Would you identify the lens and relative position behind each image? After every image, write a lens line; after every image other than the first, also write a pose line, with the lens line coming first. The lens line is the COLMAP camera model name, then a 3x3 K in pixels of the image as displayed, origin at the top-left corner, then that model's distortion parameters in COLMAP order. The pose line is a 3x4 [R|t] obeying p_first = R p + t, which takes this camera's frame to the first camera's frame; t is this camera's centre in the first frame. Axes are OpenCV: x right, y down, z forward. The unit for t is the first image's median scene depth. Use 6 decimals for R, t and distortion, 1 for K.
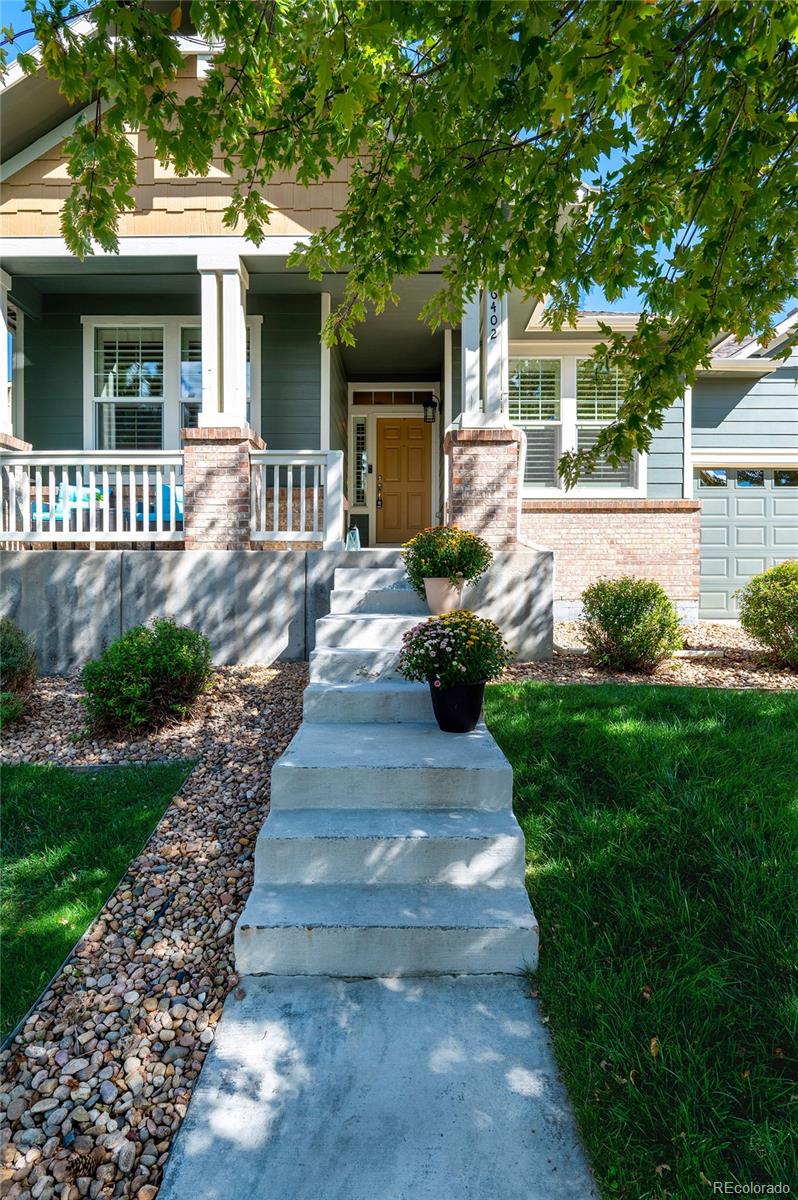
lens RADIAL K [[642.2, 0, 400.2], [0, 642.2, 600.8], [0, 0, 1]] dist [0.000972, 0.000008]
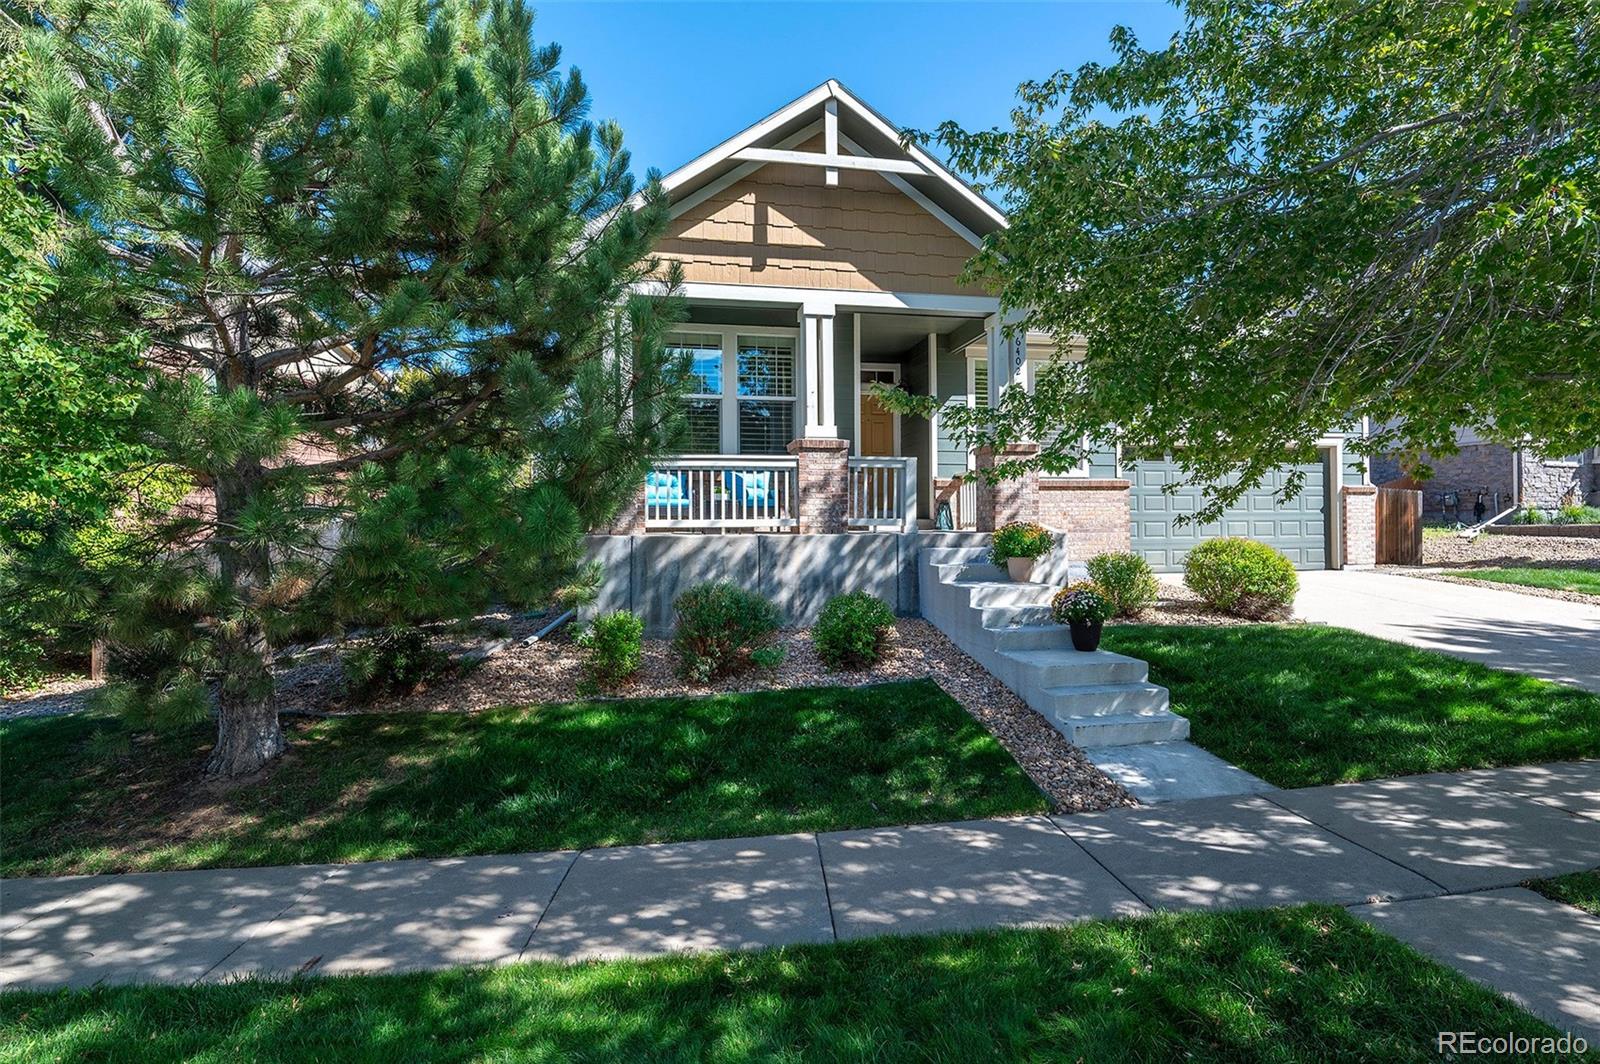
lens RADIAL K [[862.2, 0, 798.8], [0, 862.2, 530.6], [0, 0, 1]] dist [0.000843, 0.000049]
pose [[0.978784, -0.008329, 0.204725, -0.678910], [0.010787, 0.999882, -0.010894, -0.064956], [-0.204610, 0.012871, 0.978759, -0.675589]]
